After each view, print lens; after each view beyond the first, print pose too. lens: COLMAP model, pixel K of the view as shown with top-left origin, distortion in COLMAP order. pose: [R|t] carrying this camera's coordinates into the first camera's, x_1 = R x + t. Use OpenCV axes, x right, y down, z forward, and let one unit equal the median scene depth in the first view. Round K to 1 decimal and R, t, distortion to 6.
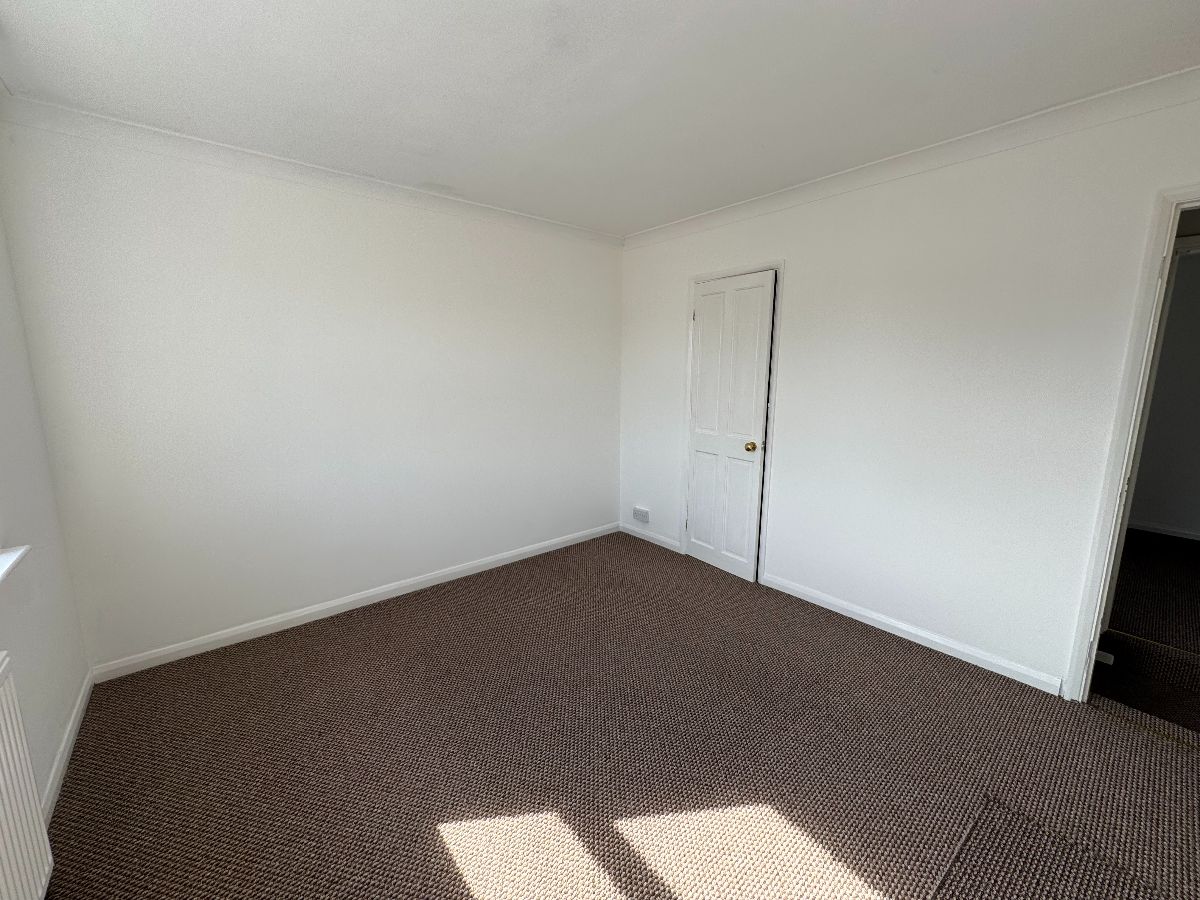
lens RADIAL K [[479.1, 0, 600.8], [0, 479.1, 444.7], [0, 0, 1]] dist [-0.002425, -0.000221]
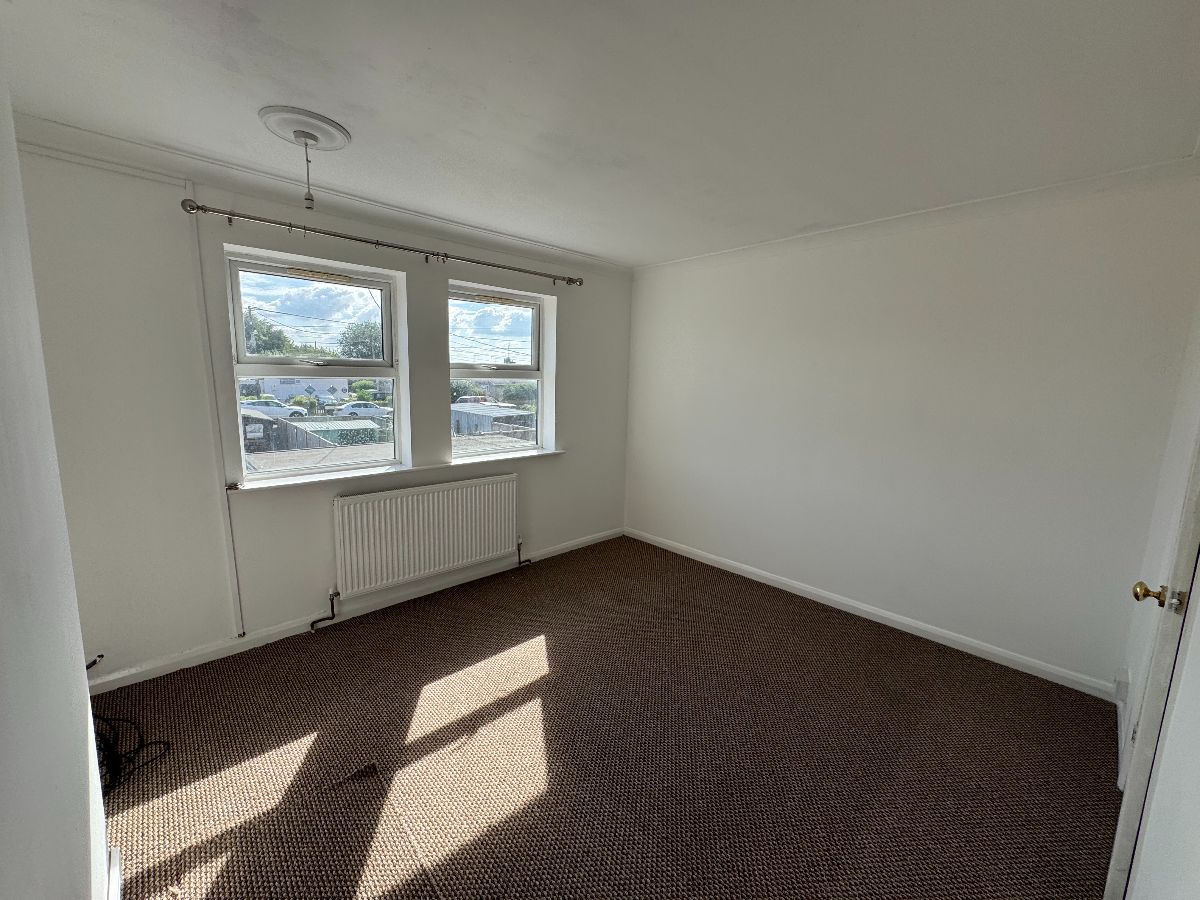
lens RADIAL K [[479.1, 0, 600.8], [0, 479.1, 444.7], [0, 0, 1]] dist [-0.002425, -0.000221]
pose [[0.062905, 0.132990, -0.989119, 0.863795], [-0.185178, 0.975428, 0.119373, -0.105544], [0.980690, 0.175654, 0.085986, 0.580416]]
